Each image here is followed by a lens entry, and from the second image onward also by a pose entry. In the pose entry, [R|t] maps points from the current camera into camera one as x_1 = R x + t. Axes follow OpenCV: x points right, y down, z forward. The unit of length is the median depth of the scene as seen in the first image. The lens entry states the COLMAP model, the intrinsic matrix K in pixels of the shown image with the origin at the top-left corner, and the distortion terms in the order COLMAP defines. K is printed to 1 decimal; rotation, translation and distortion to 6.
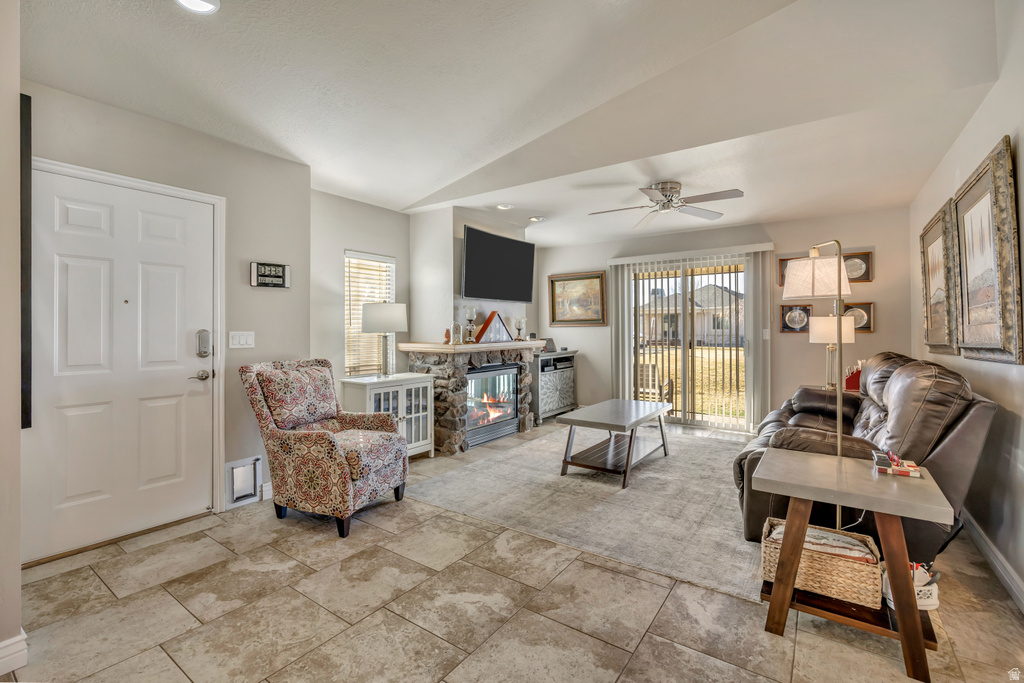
lens RADIAL K [[452.2, 0, 507.2], [0, 452.2, 331.7], [0, 0, 1]] dist [-0.005577, -0.000734]
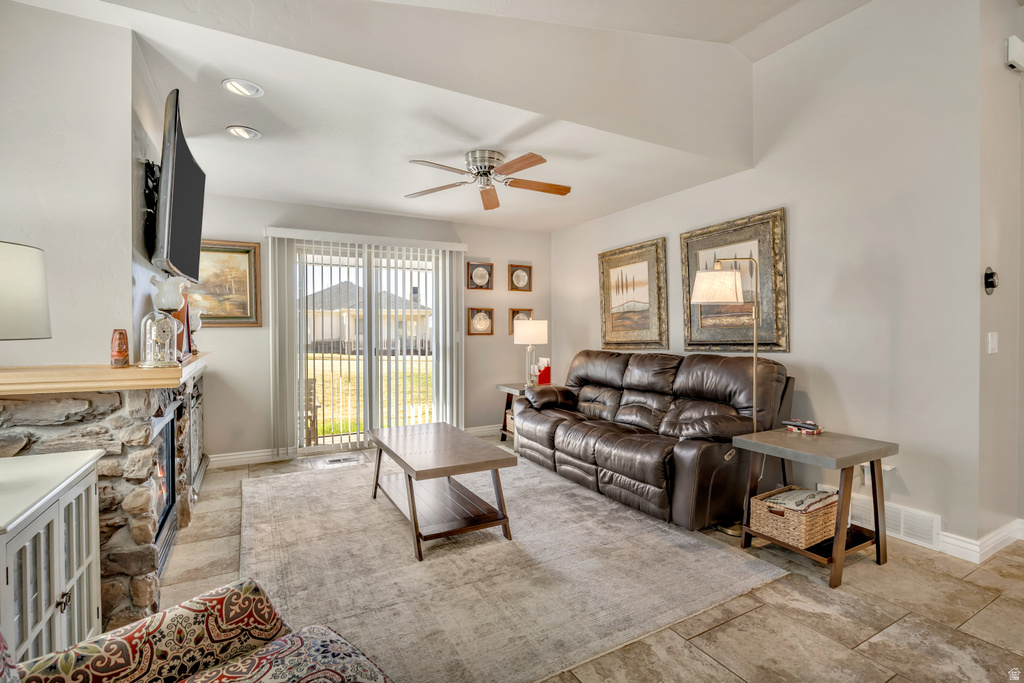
lens RADIAL K [[487.1, 0, 510.0], [0, 487.1, 337.8], [0, 0, 1]] dist [-0.009930, -0.000511]
pose [[0.426937, -0.011398, 0.904209, -0.418626], [0.007364, 0.999931, 0.009128, -0.001204], [-0.904251, 0.002762, 0.426992, 0.562840]]
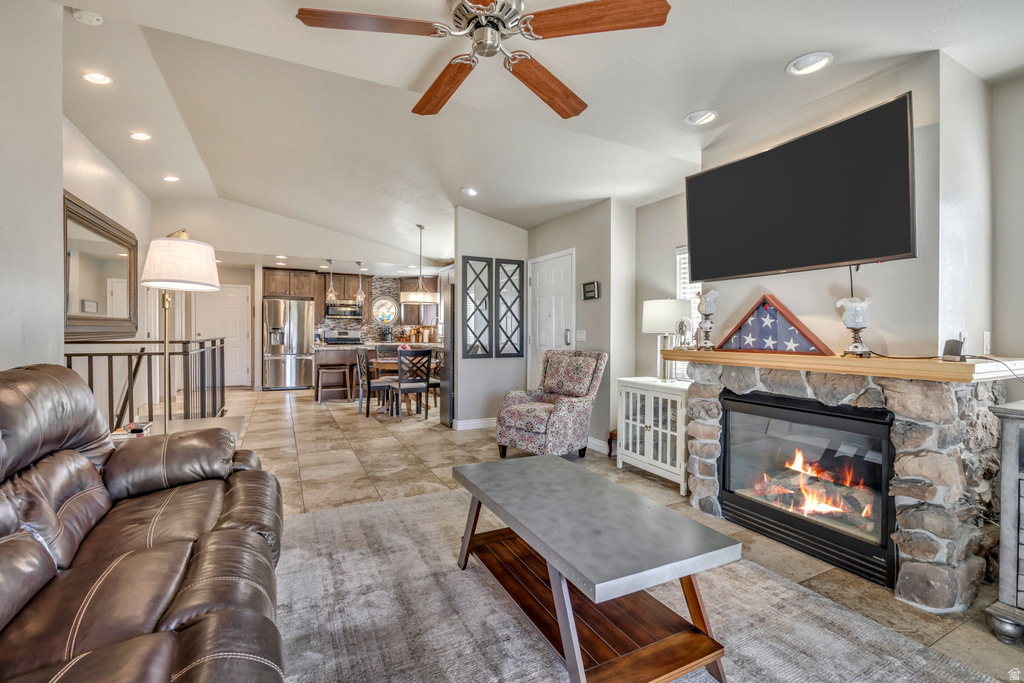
lens RADIAL K [[452.2, 0, 507.2], [0, 452.2, 331.7], [0, 0, 1]] dist [-0.005577, -0.000734]
pose [[-0.462594, -0.000157, -0.886570, 0.715410], [-0.012712, 0.999898, 0.006456, -0.001717], [0.886479, 0.014256, -0.462549, 1.190488]]
